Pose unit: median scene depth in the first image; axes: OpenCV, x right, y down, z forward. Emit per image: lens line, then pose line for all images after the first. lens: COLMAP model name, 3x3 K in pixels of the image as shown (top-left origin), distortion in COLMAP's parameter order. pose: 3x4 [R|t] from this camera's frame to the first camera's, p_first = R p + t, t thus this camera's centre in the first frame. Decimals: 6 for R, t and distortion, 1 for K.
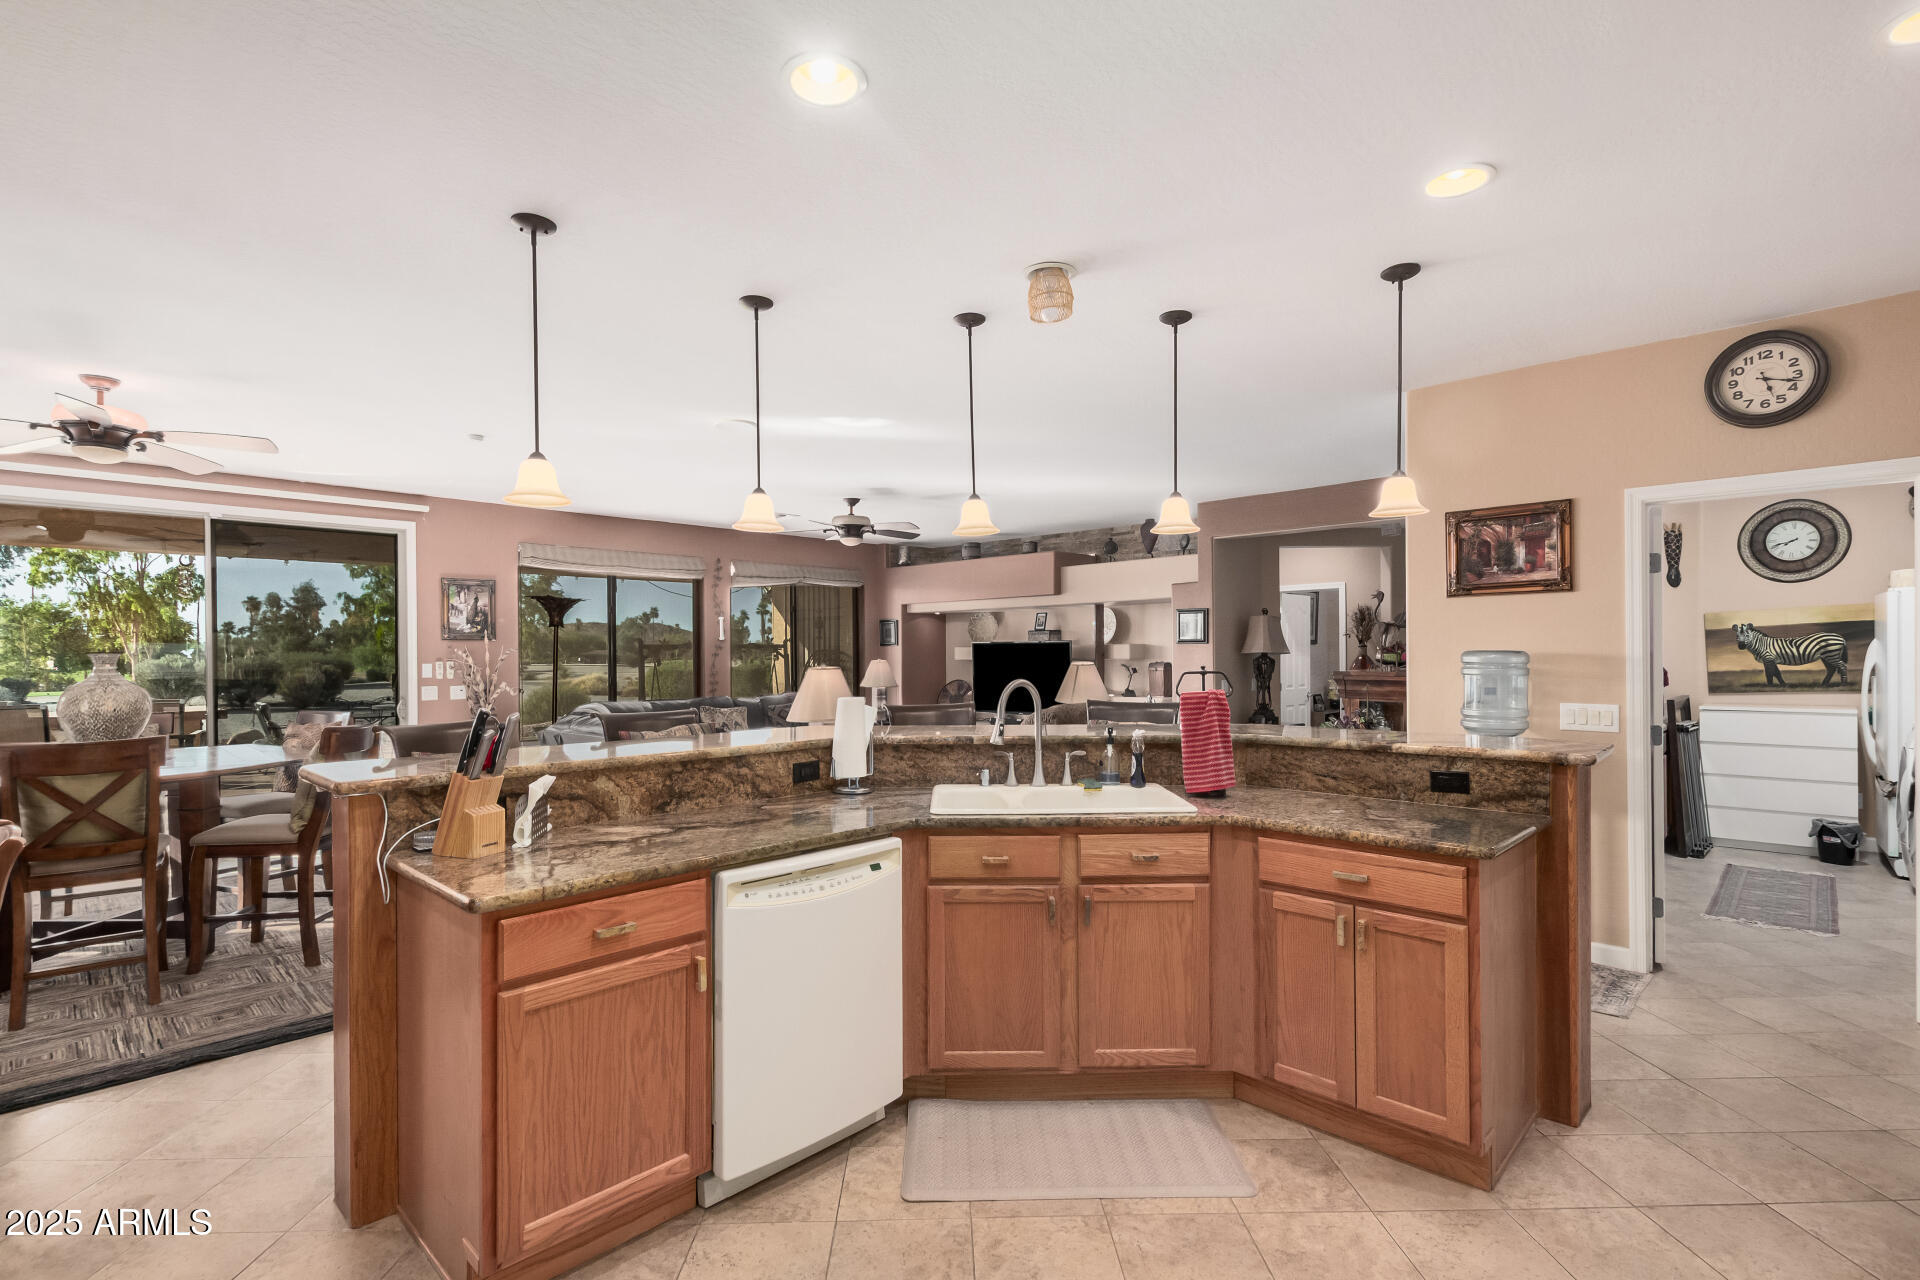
lens RADIAL K [[894.7, 0, 956.2], [0, 894.7, 652.4], [0, 0, 1]] dist [0.001026, 0.000003]
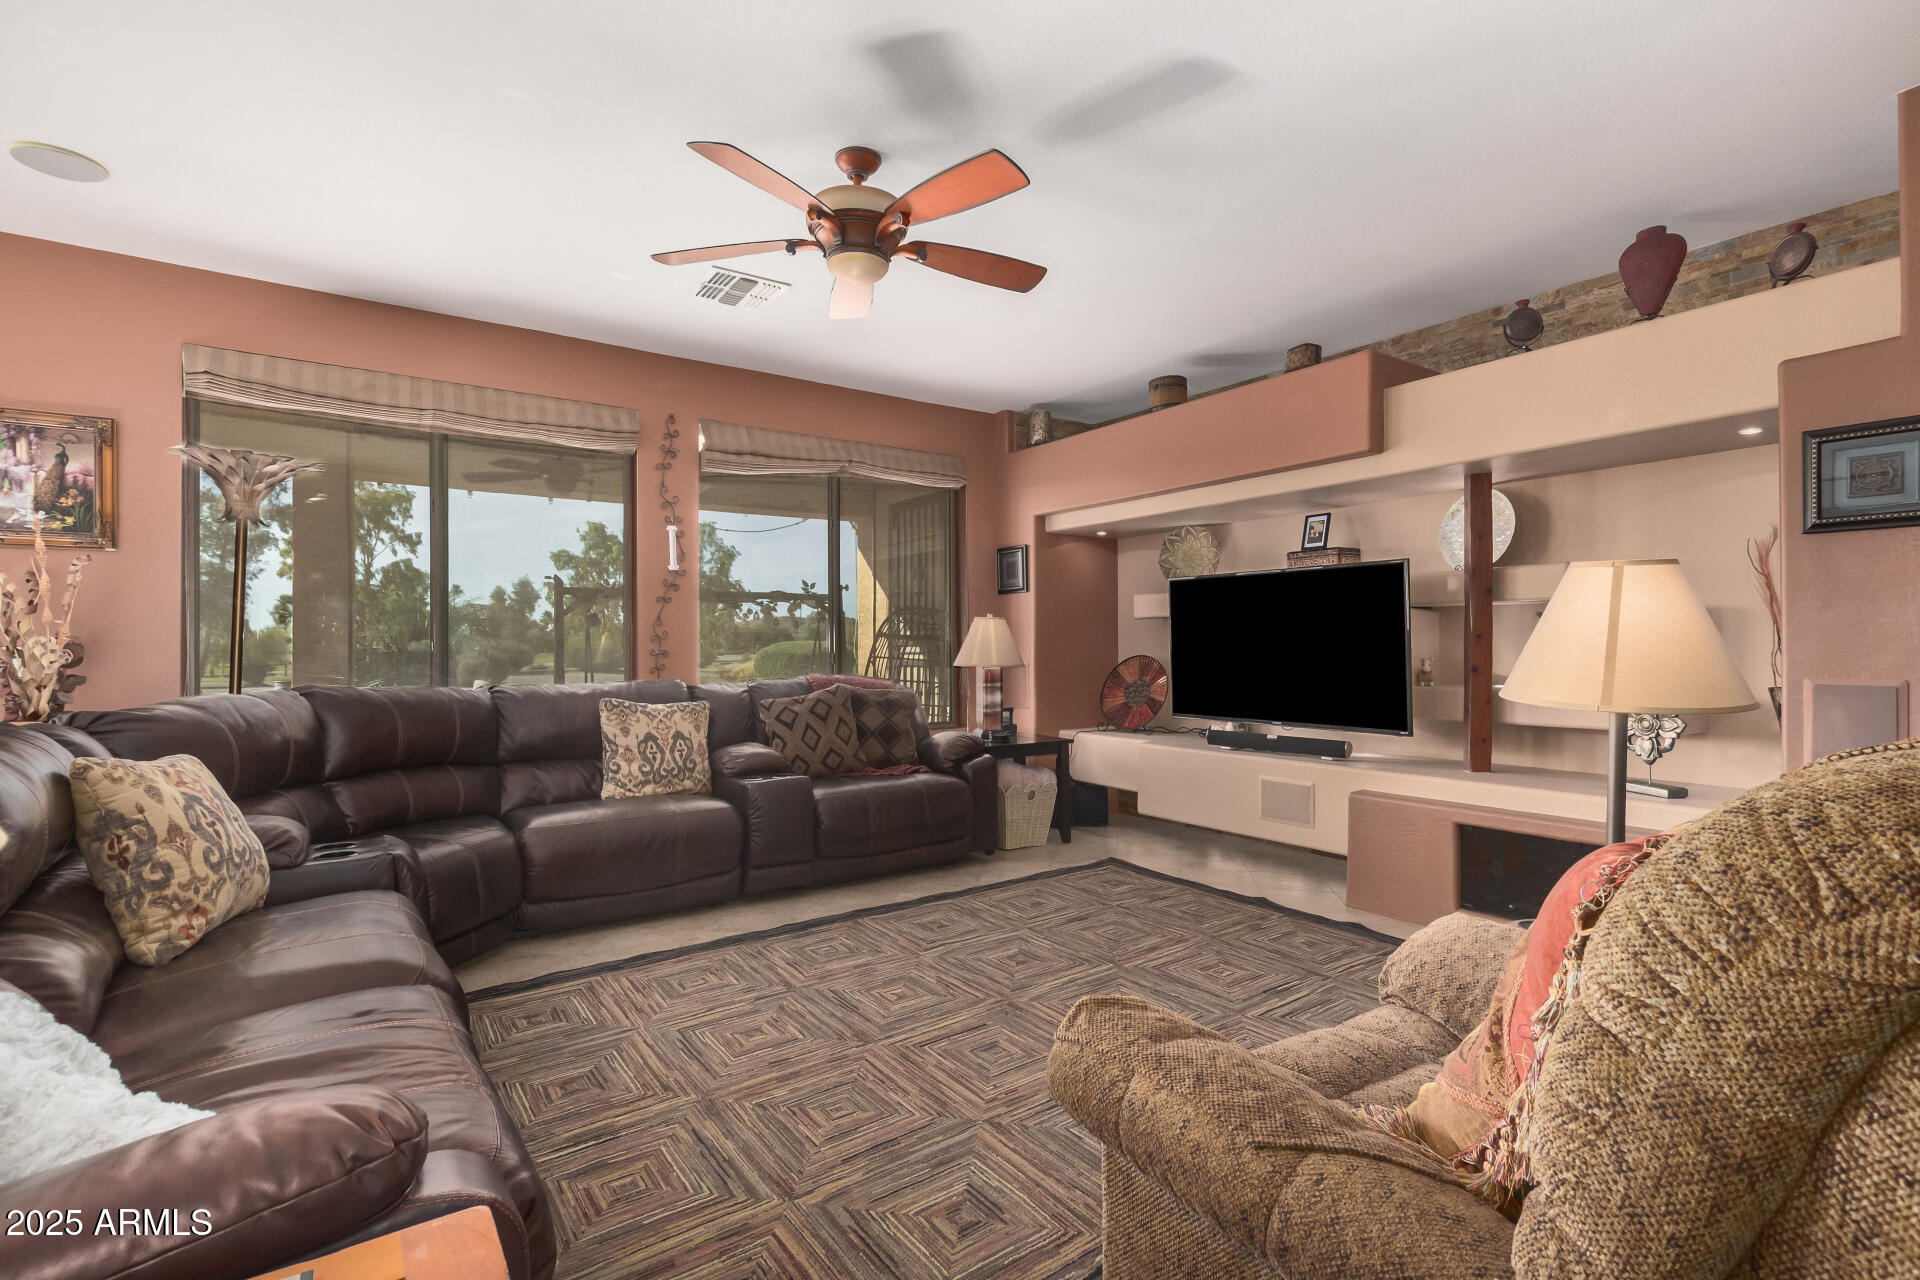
lens RADIAL K [[878.0, 0, 962.7], [0, 878.0, 645.5], [0, 0, 1]] dist [0.001912, -0.000353]
pose [[0.981137, 0.002342, -0.193298, -0.000623], [-0.002246, 0.999997, 0.000719, 0.028590], [0.193299, -0.000272, 0.981140, 0.535413]]
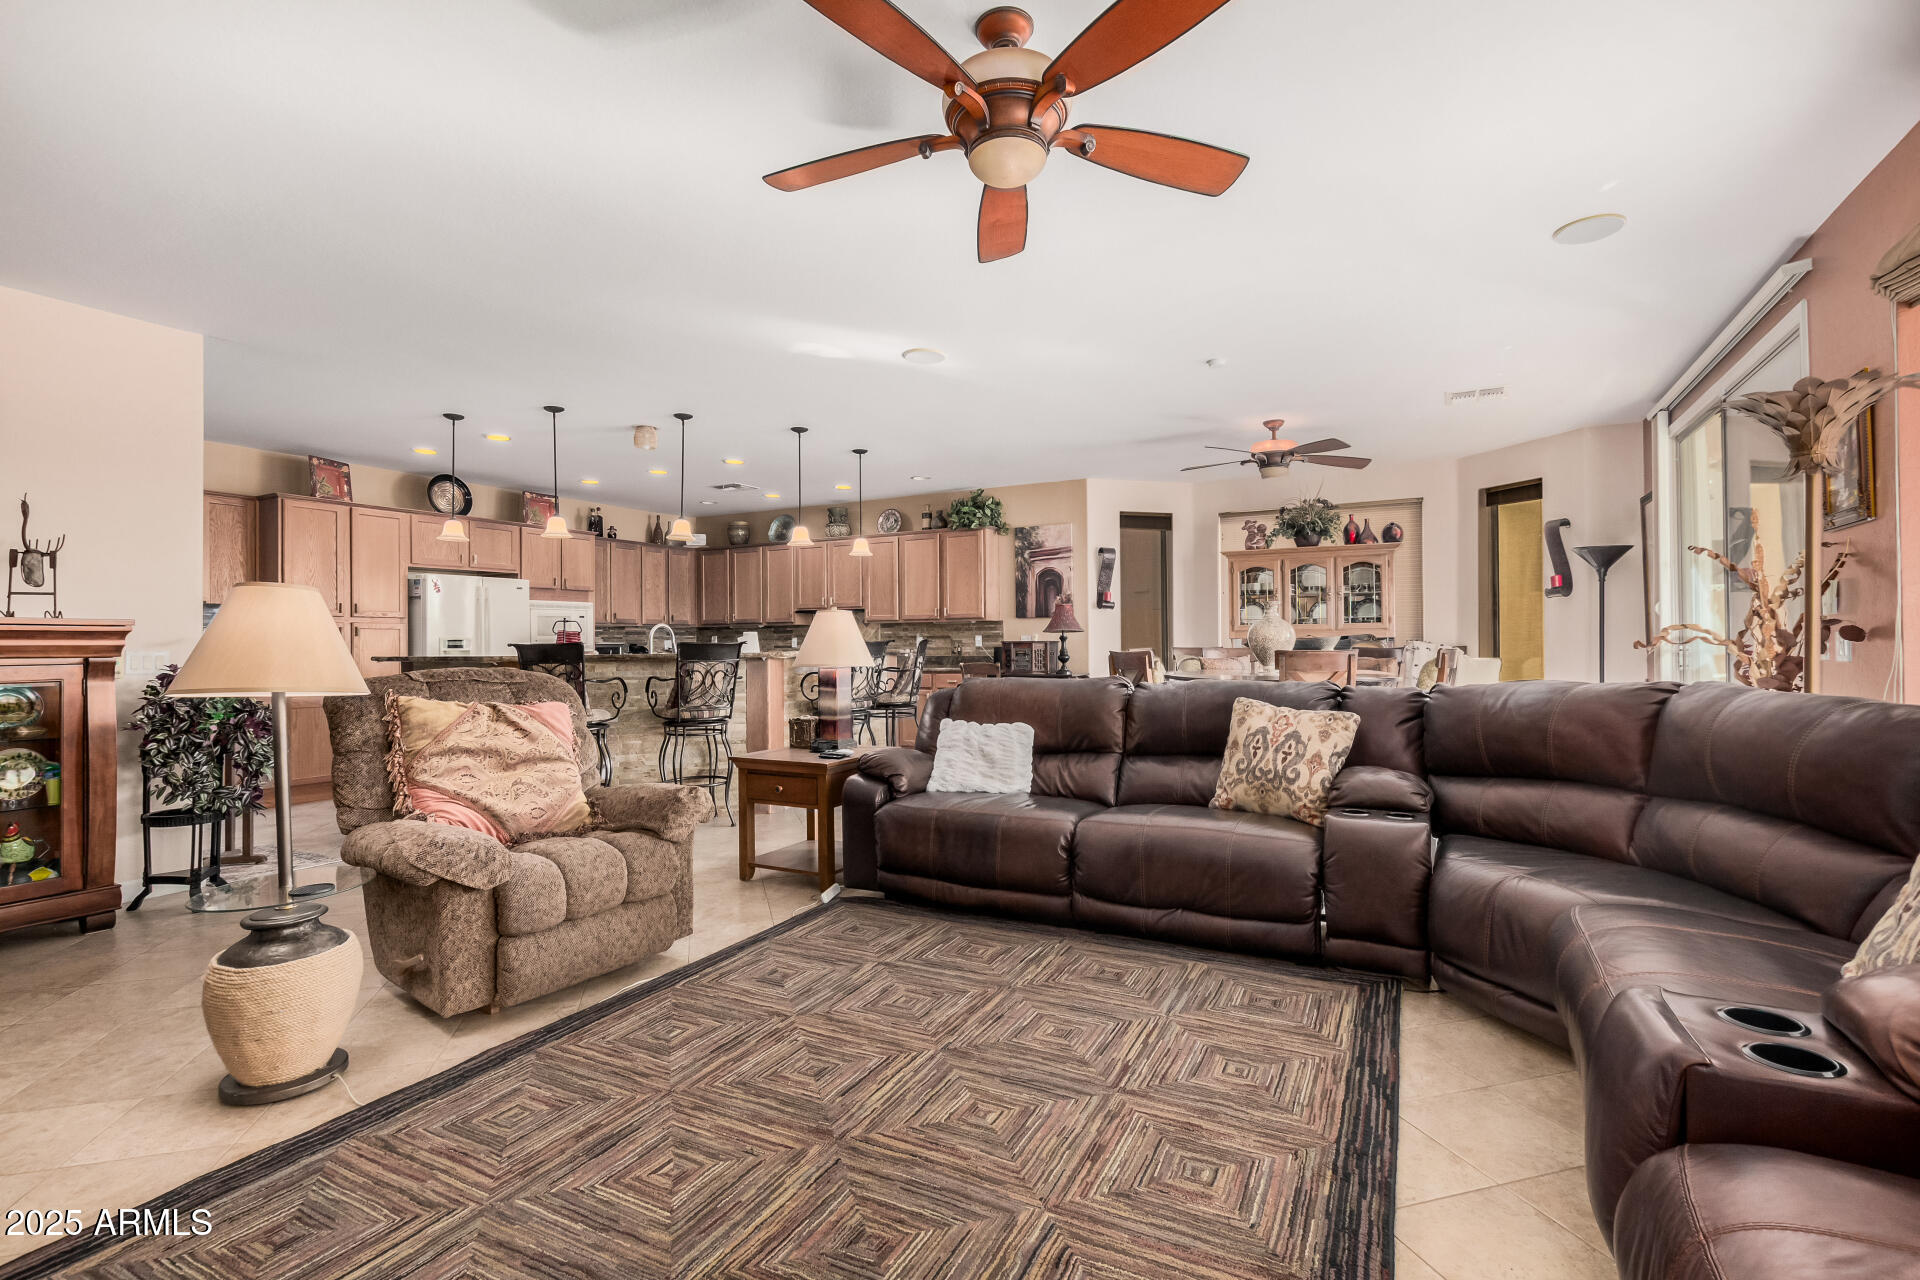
lens RADIAL K [[878.0, 0, 962.7], [0, 878.0, 645.5], [0, 0, 1]] dist [0.001912, -0.000353]
pose [[-0.964670, 0.016579, -0.262941, -0.019237], [0.016553, 0.999860, 0.002316, 0.029084], [0.262942, -0.002119, -0.964809, 1.059735]]
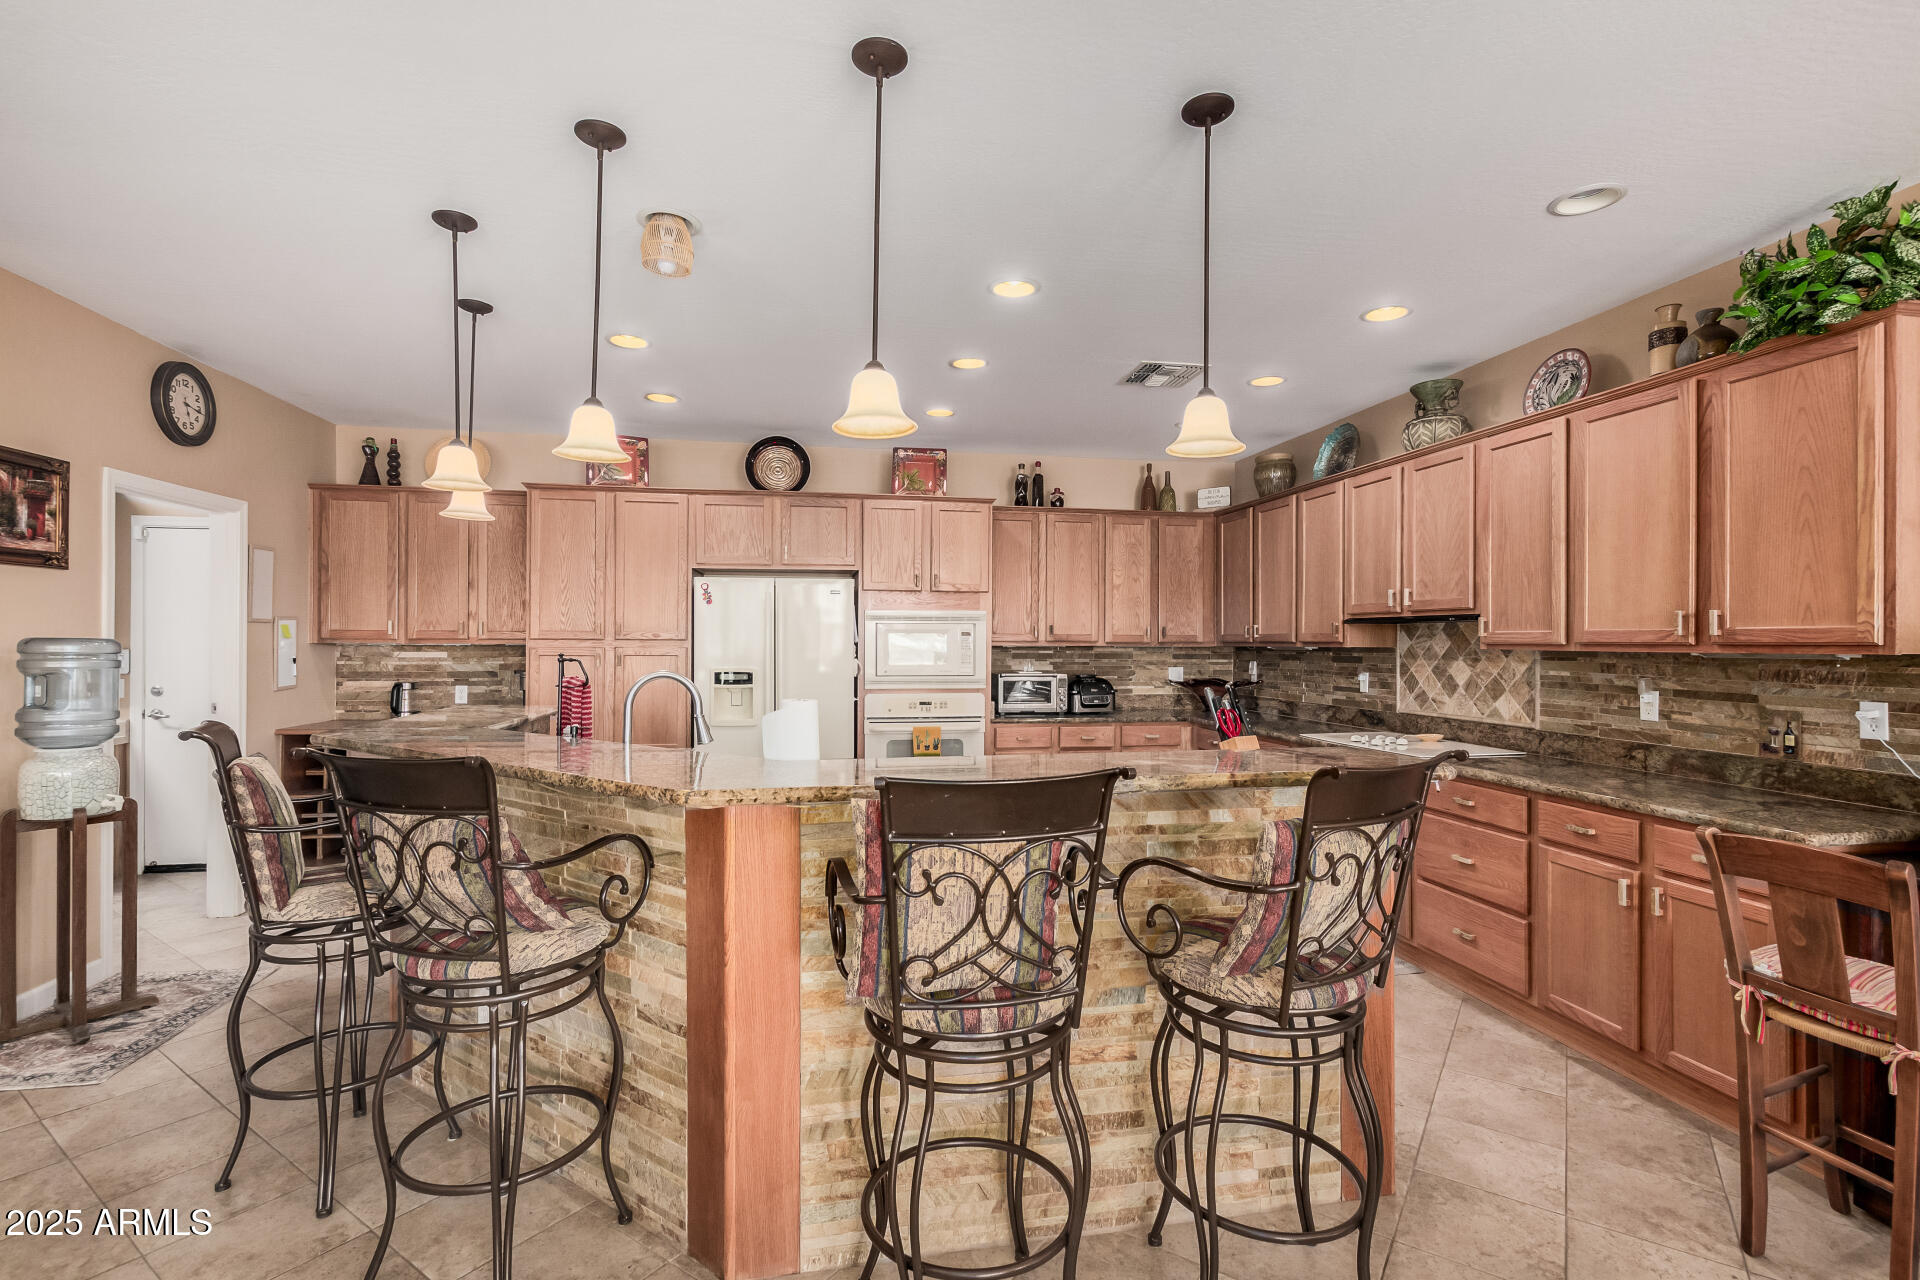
lens RADIAL K [[879.4, 0, 960.0], [0, 879.4, 640.0], [0, 0, 1]] dist [0.000724, -0.000441]
pose [[-0.812097, 0.005259, 0.583499, -0.219247], [0.000467, 0.999965, -0.008363, 0.002696], [-0.583522, -0.006519, -0.812071, 0.525011]]
